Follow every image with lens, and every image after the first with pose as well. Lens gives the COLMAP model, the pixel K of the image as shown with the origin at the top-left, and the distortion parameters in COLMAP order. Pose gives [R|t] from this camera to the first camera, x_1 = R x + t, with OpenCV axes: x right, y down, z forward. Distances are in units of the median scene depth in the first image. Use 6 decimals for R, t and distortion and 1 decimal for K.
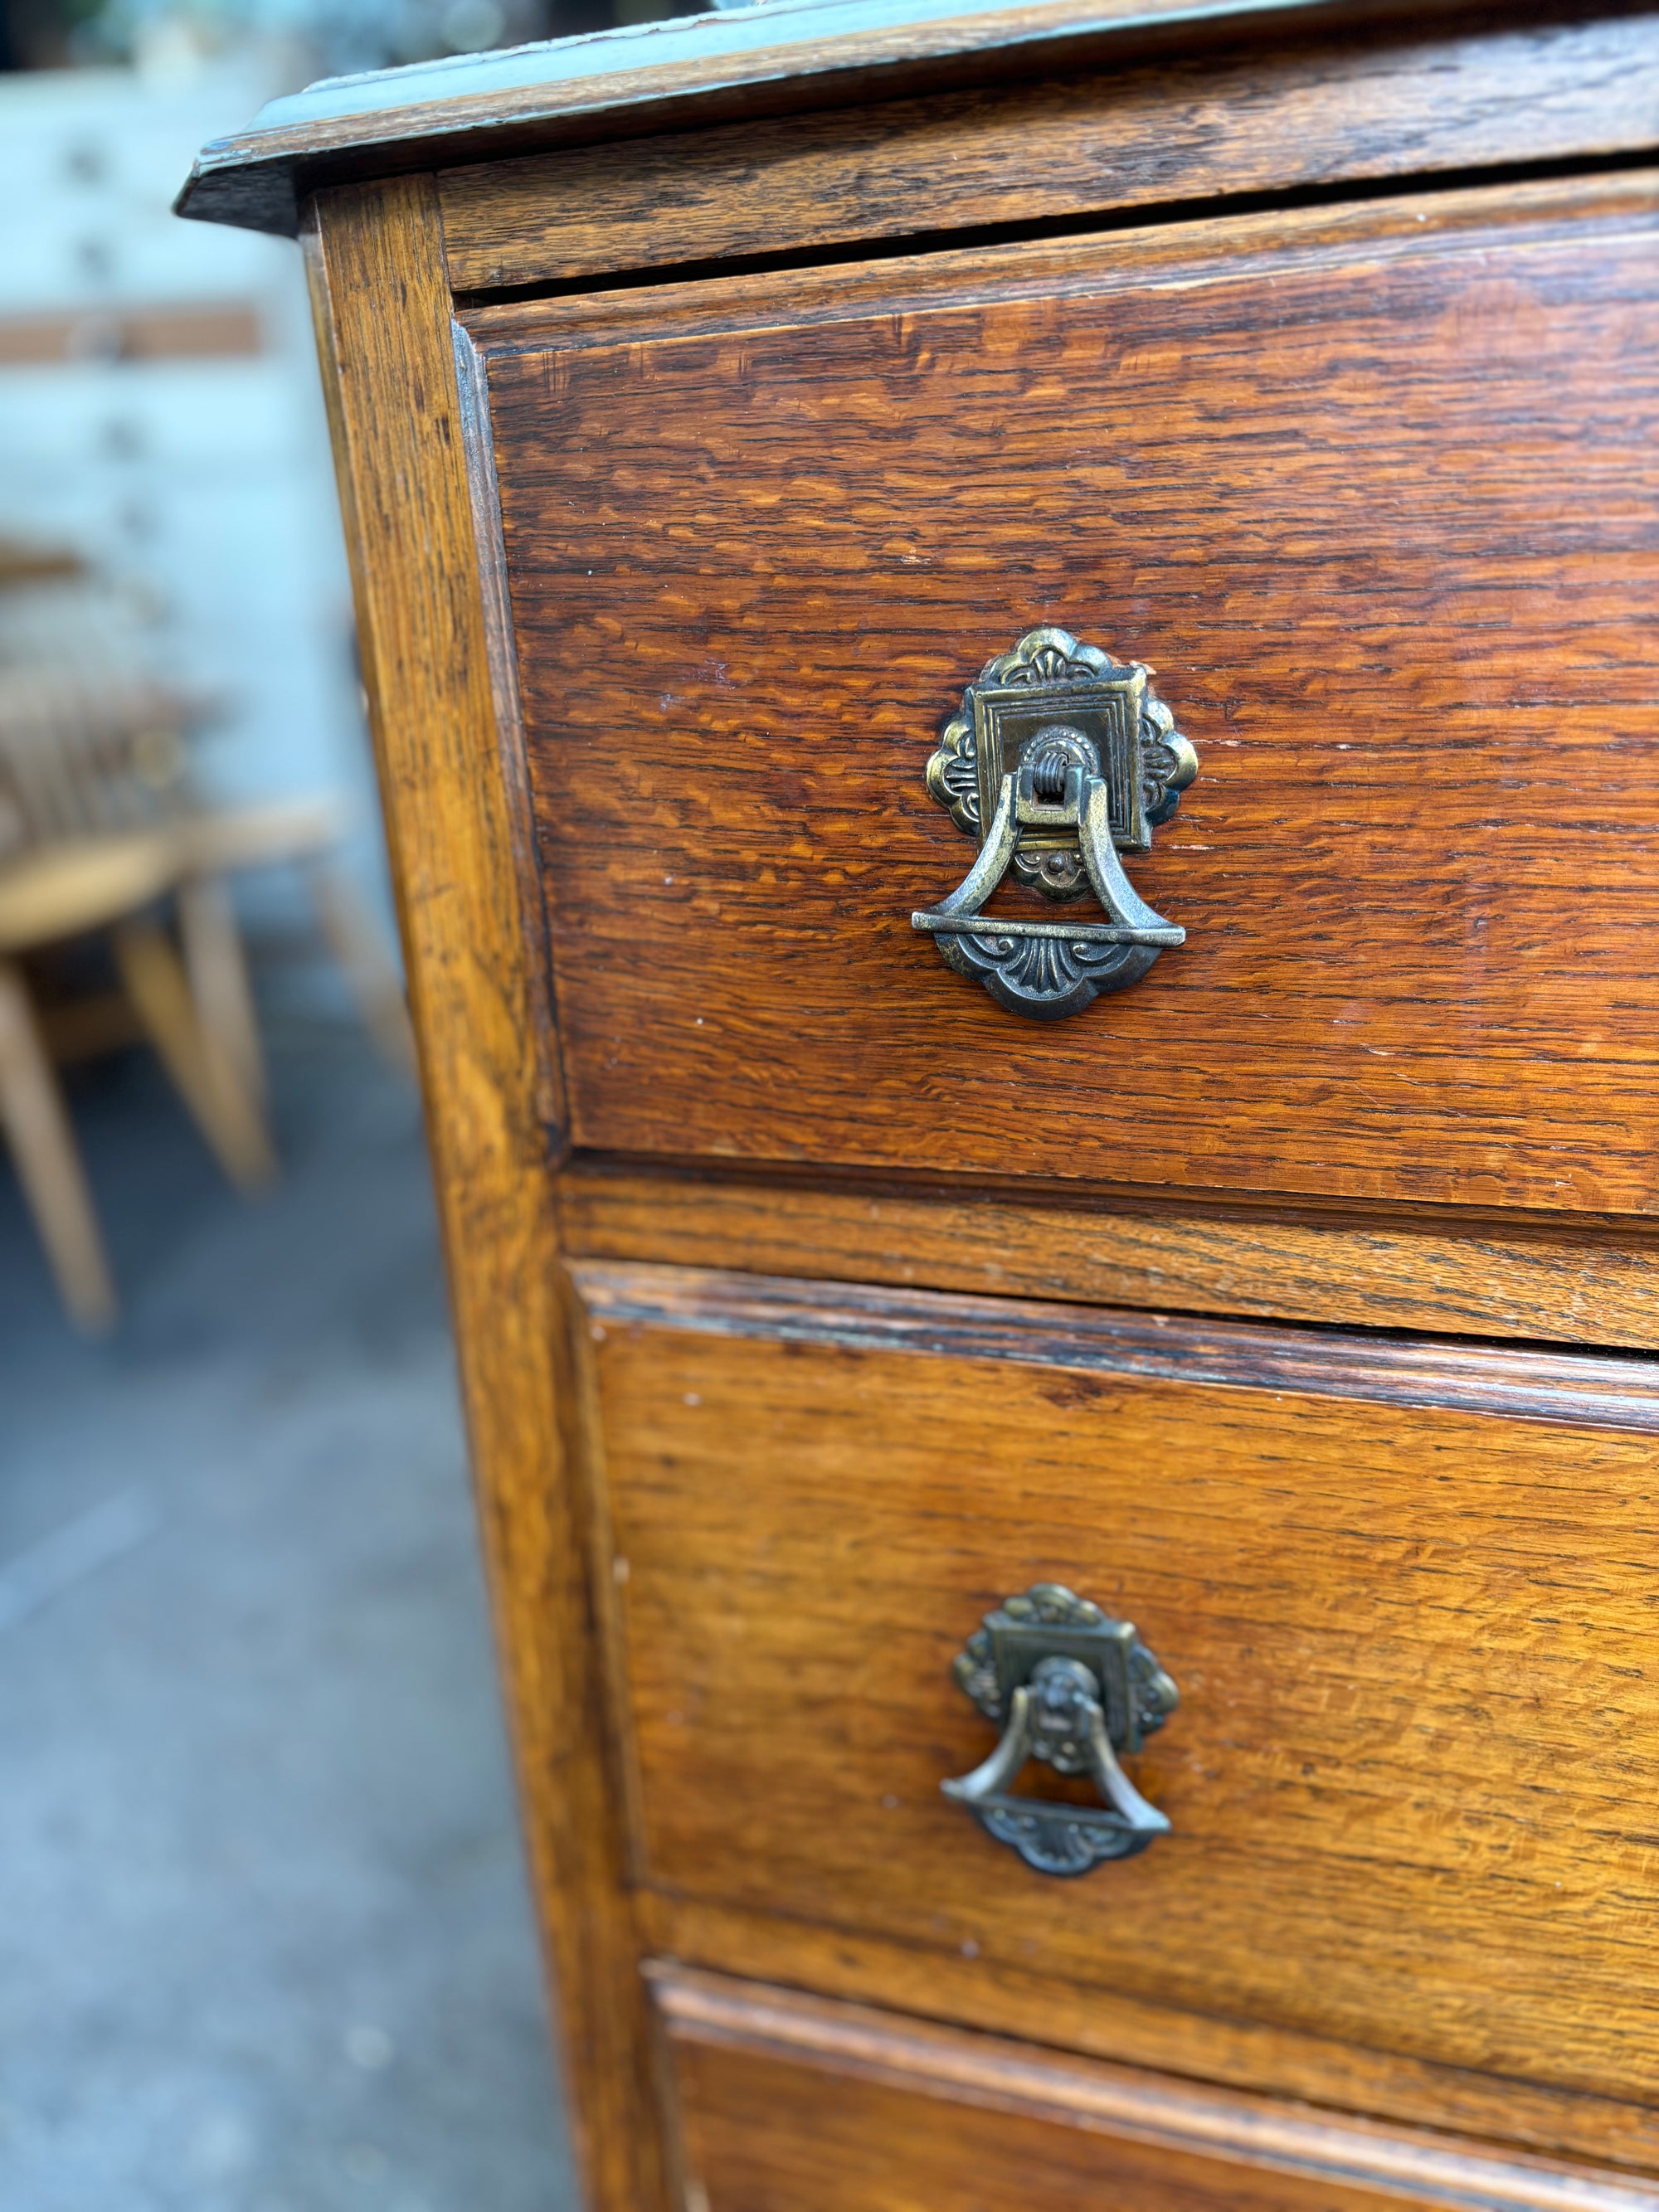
lens RADIAL K [[1691.4, 0, 844.8], [0, 1691.4, 1110.7], [0, 0, 1]] dist [0.010315, -0.032622]
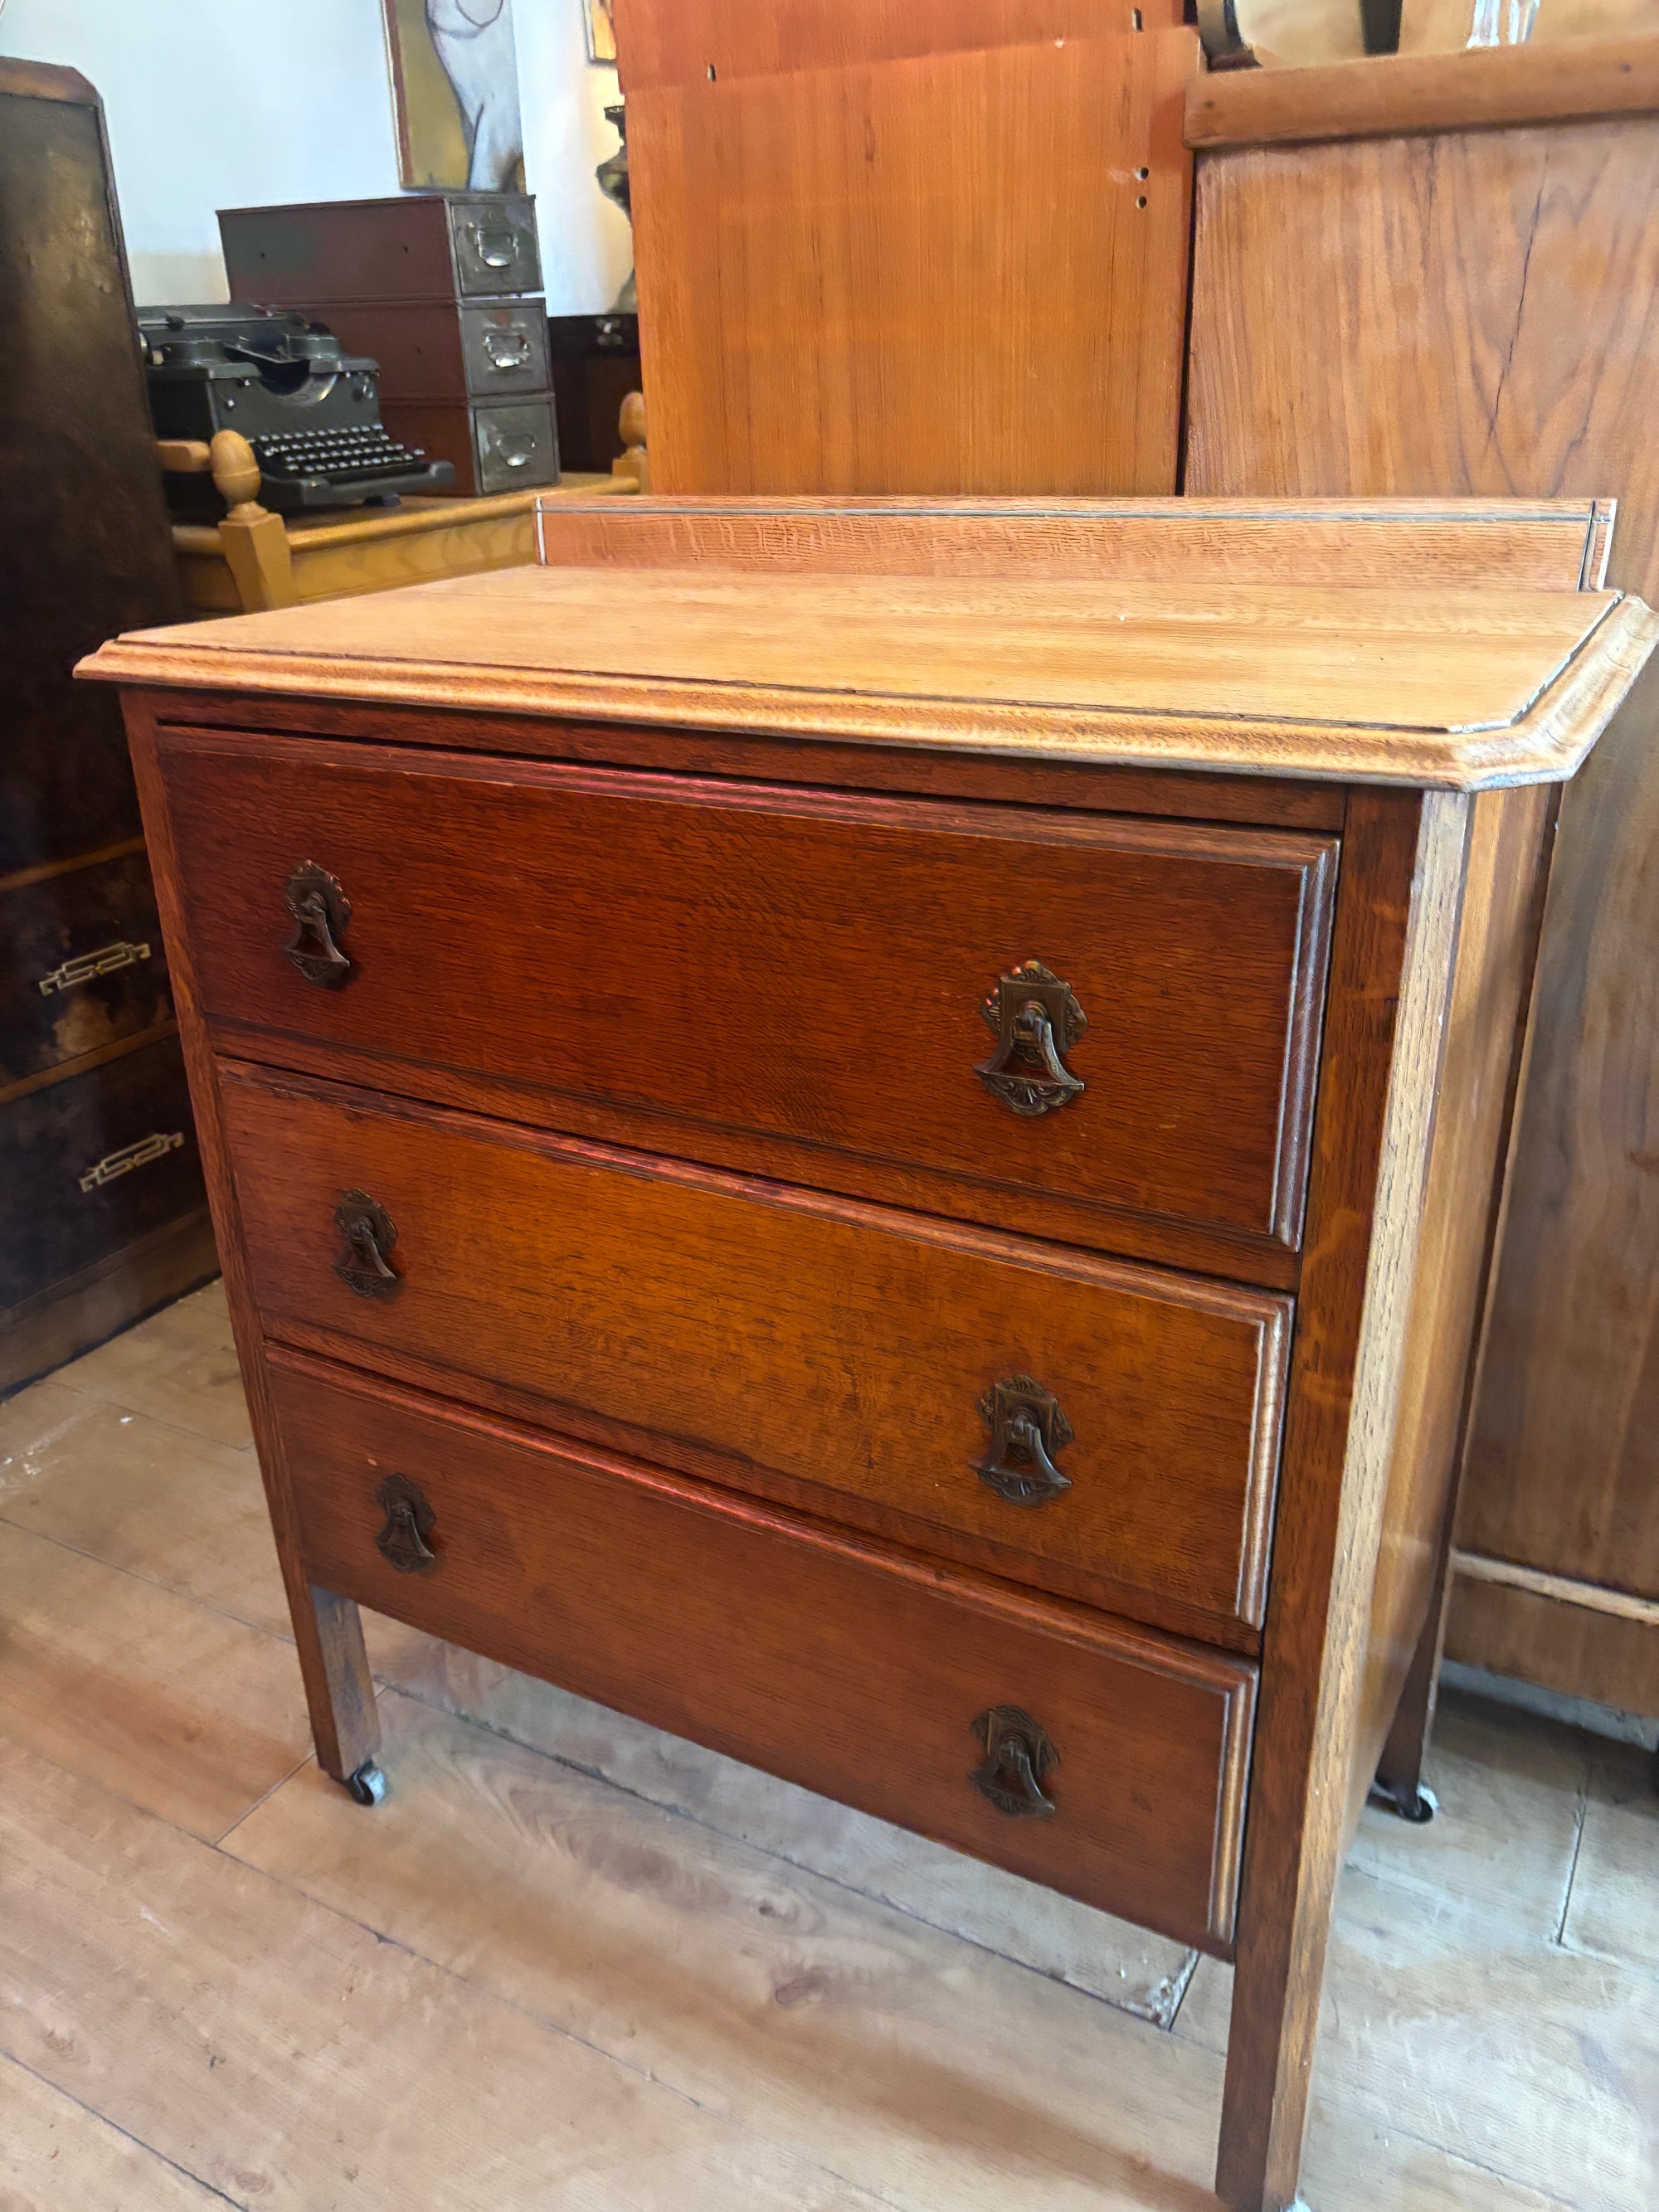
lens RADIAL K [[1701.8, 0, 823.7], [0, 1701.8, 1093.9], [0, 0, 1]] dist [0.042404, -0.069619]
pose [[0.984548, 0.097568, -0.145414, 1.413285], [-0.083118, 0.991270, 0.102348, -0.241381], [0.154130, -0.088680, 0.984063, -1.787067]]
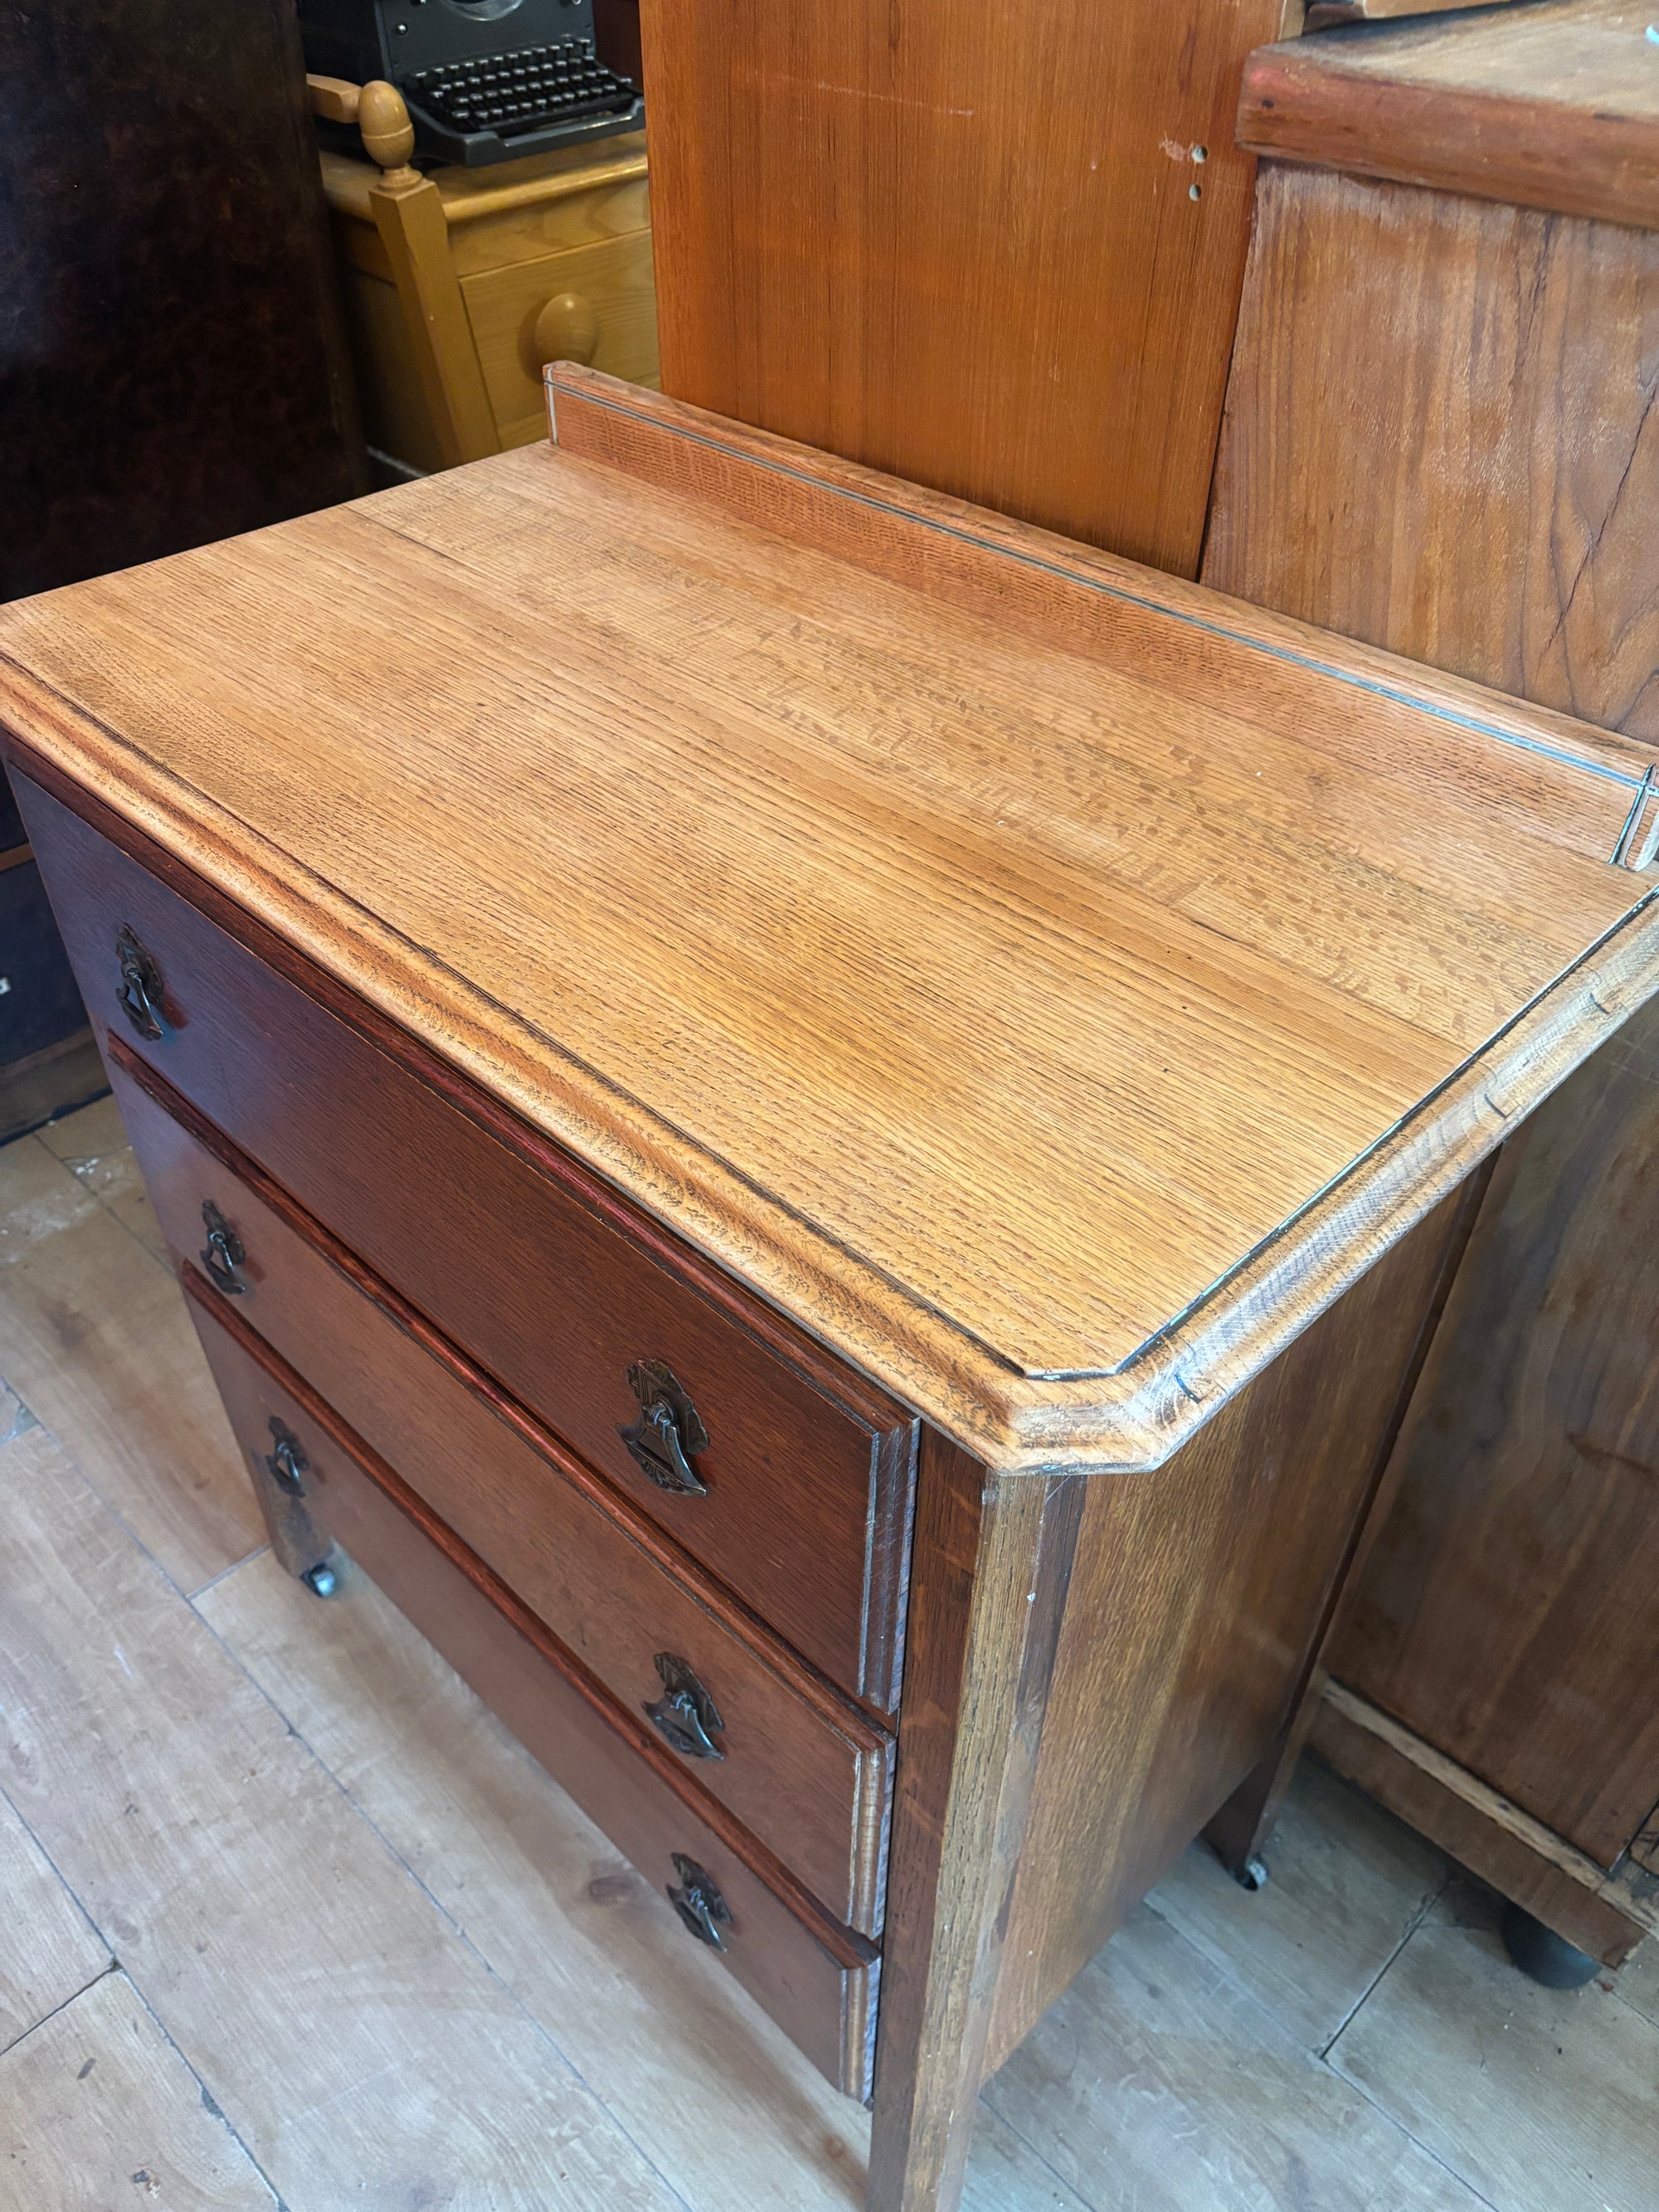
lens RADIAL K [[1724.9, 0, 829.3], [0, 1724.9, 1115.2], [0, 0, 1]] dist [0.000550, -0.004957]
pose [[0.897316, 0.334650, -0.287807, 2.007997], [-0.189175, 0.880706, 0.434246, -1.389870], [0.398794, -0.335211, 0.853579, -1.090937]]
